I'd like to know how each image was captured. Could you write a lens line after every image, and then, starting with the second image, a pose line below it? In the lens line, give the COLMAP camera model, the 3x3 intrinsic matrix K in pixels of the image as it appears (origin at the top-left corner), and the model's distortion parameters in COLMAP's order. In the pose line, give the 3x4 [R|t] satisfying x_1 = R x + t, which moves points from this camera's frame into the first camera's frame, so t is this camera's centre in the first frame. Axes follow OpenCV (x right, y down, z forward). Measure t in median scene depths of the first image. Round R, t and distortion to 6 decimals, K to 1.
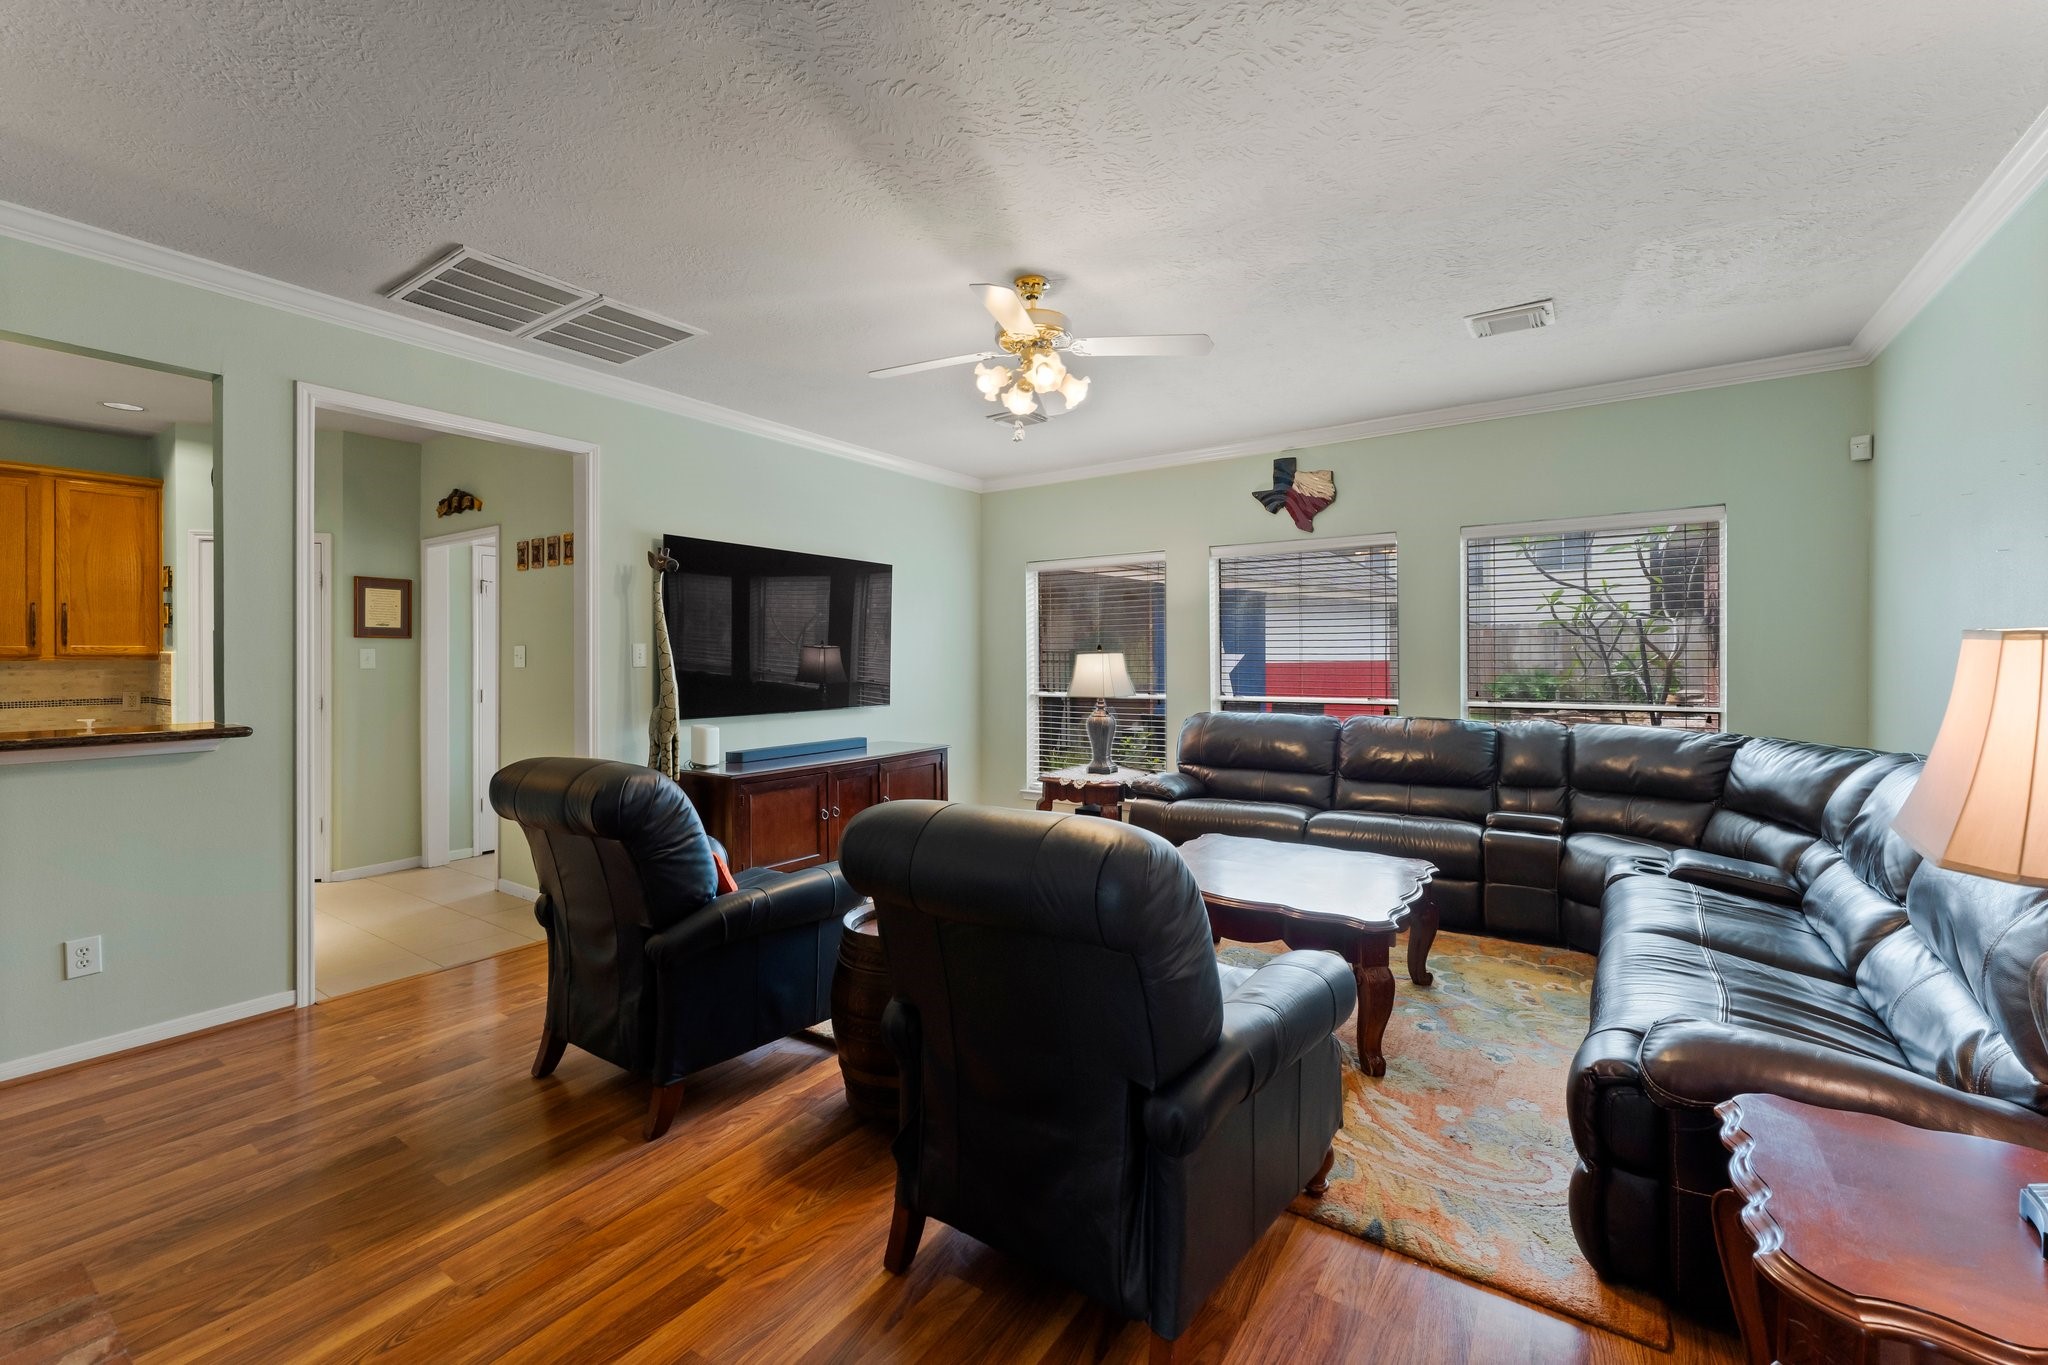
lens RADIAL K [[837.1, 0, 1029.0], [0, 837.1, 660.2], [0, 0, 1]] dist [0.000109, 0.000072]
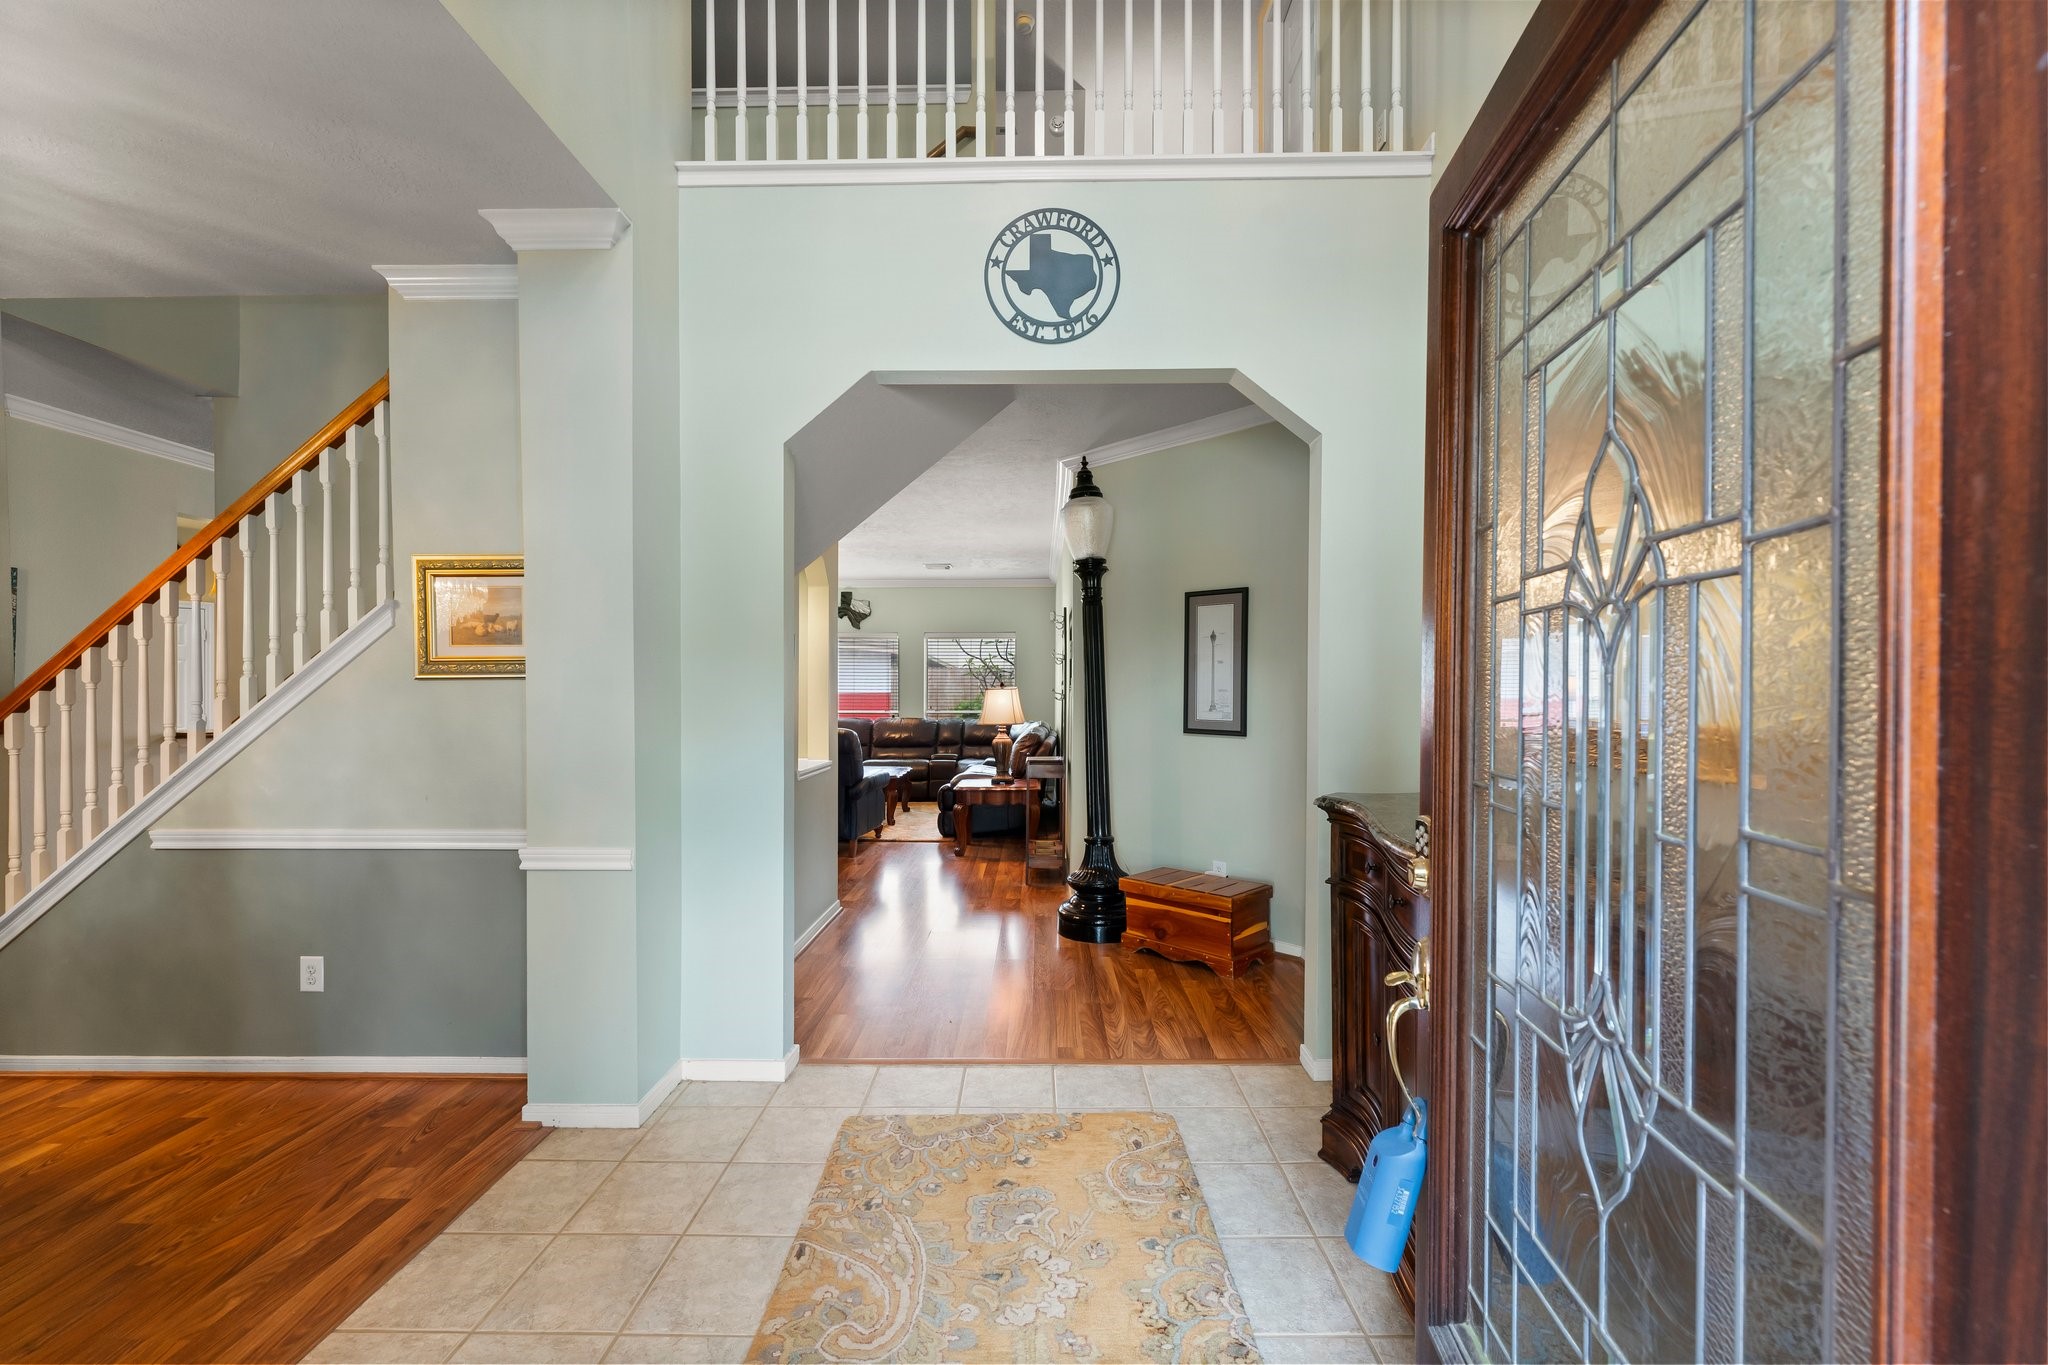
lens RADIAL K [[828.6, 0, 1025.3], [0, 828.6, 688.8], [0, 0, 1]] dist [0.000097, 0.000274]
pose [[0.836787, 0.006437, 0.547491, -0.432200], [-0.005378, 0.999979, -0.003537, -0.002083], [-0.547503, 0.000016, 0.836804, -0.921929]]
